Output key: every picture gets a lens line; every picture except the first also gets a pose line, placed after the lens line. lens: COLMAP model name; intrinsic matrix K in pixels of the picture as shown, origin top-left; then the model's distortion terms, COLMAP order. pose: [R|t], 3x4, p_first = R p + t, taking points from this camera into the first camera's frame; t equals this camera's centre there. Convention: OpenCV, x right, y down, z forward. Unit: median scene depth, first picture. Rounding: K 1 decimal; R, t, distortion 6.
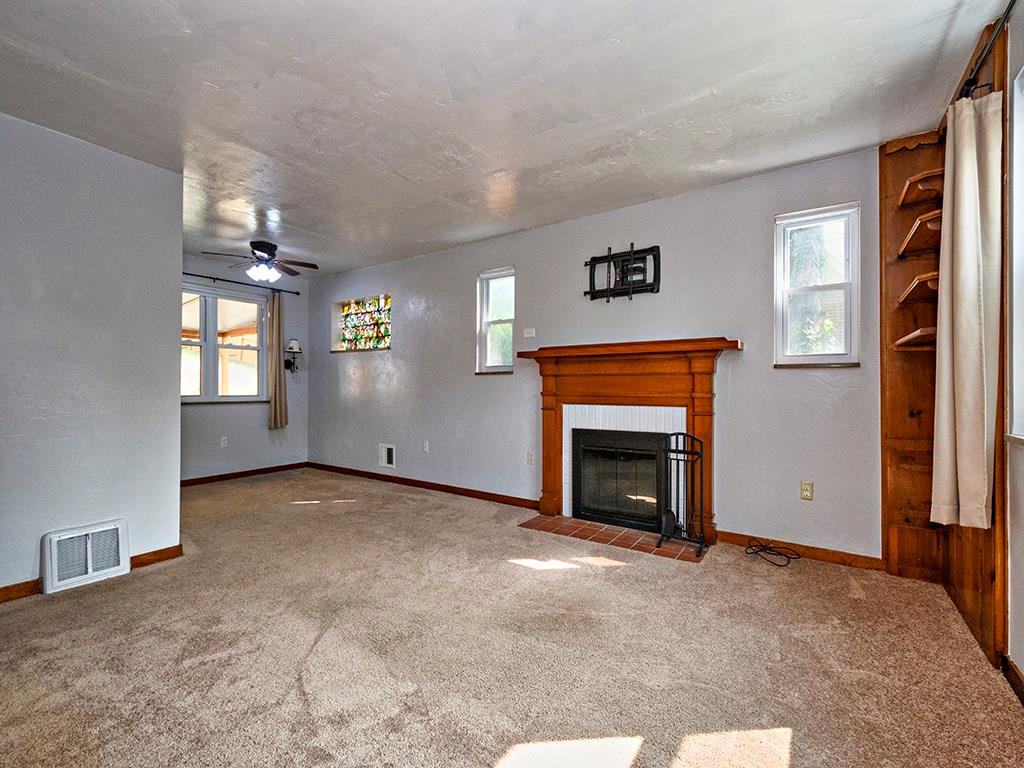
lens RADIAL K [[447.5, 0, 512.0], [0, 447.5, 384.0], [0, 0, 1]] dist [0.000598, -0.000033]
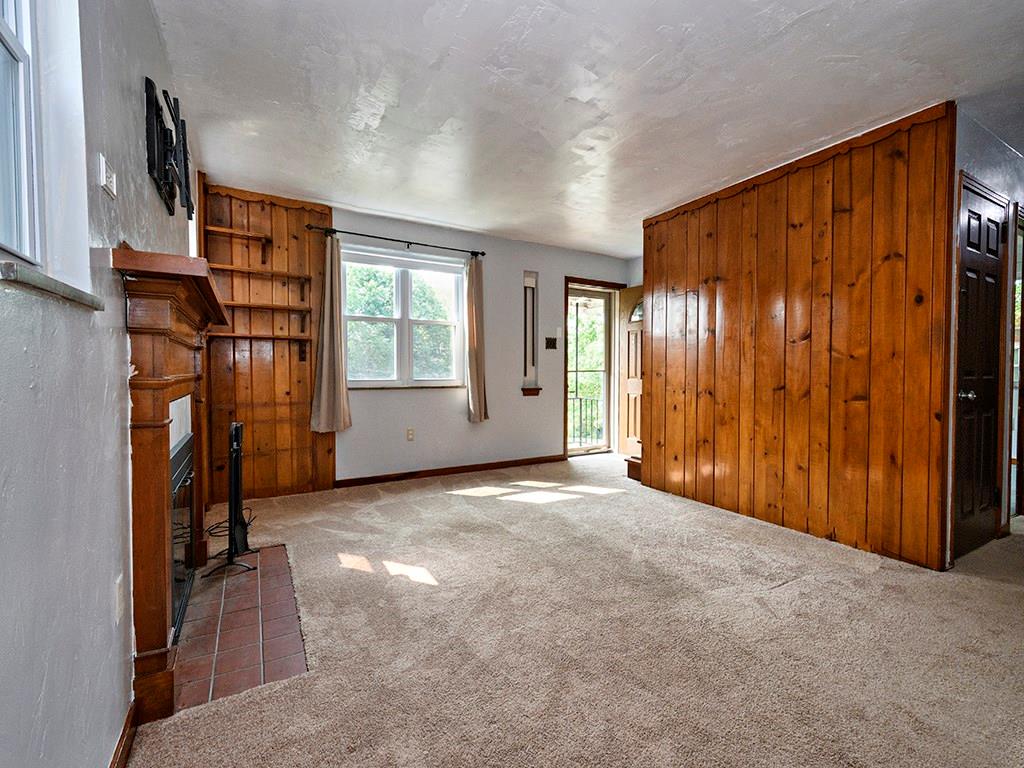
lens RADIAL K [[447.5, 0, 512.0], [0, 447.5, 384.0], [0, 0, 1]] dist [0.000598, -0.000033]
pose [[-0.905603, -0.015706, 0.423836, -0.359435], [-0.007097, 0.999735, 0.021884, 0.013988], [-0.424068, 0.016810, -0.905474, 1.303651]]
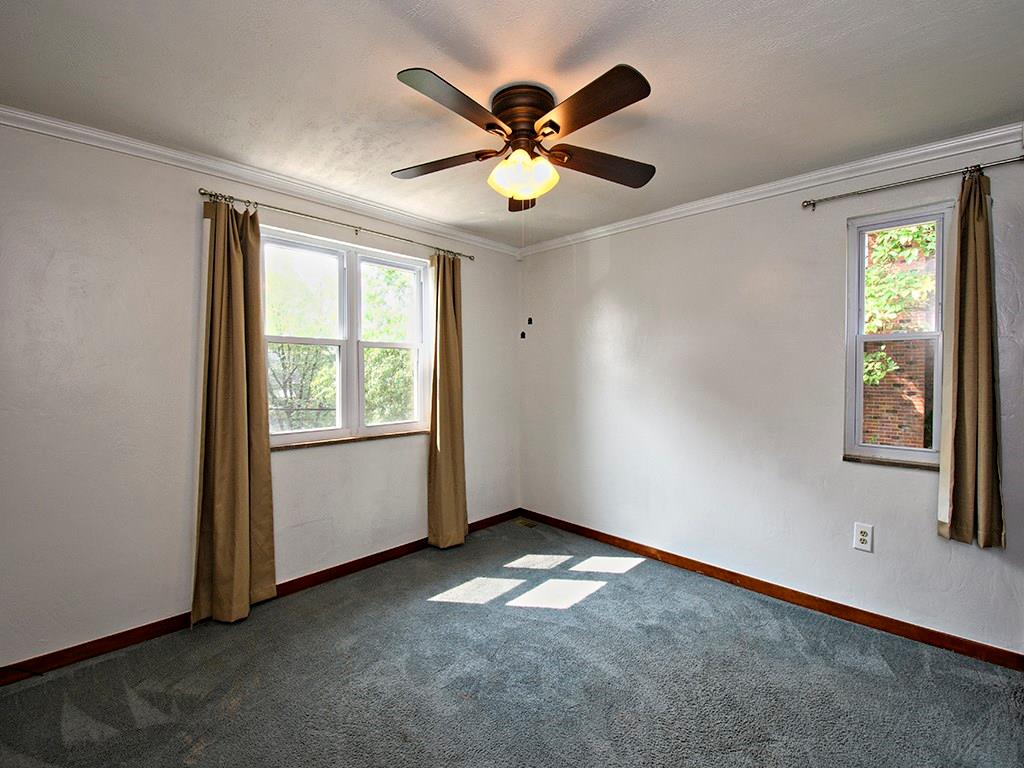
lens RADIAL K [[442.5, 0, 513.7], [0, 442.5, 375.8], [0, 0, 1]] dist [0.017187, 0.000122]
pose [[-0.987257, -0.010800, 0.158768, -0.017125], [-0.008911, 0.999881, 0.012606, -0.074187], [-0.158885, 0.011031, -0.987235, 1.080439]]
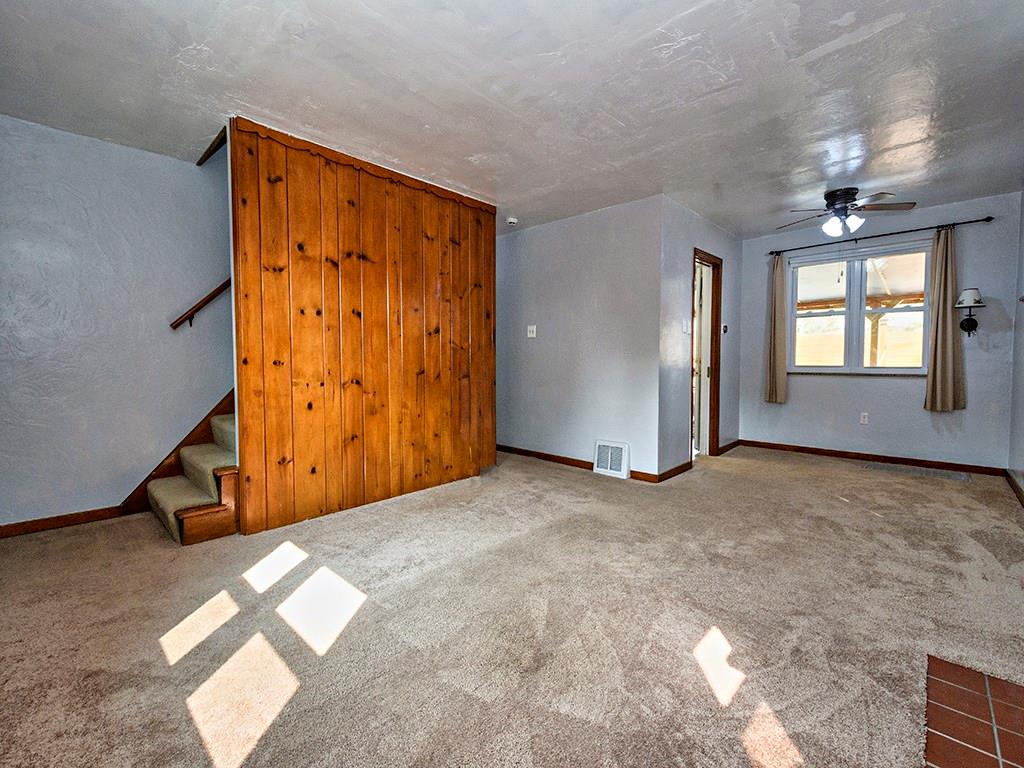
lens RADIAL K [[442.5, 0, 513.7], [0, 442.5, 375.8], [0, 0, 1]] dist [0.017187, 0.000122]
pose [[-0.142883, 0.036171, -0.989078, 0.513523], [0.007107, 0.999344, 0.035520, 0.010330], [0.989714, -0.001954, -0.143046, 0.635273]]
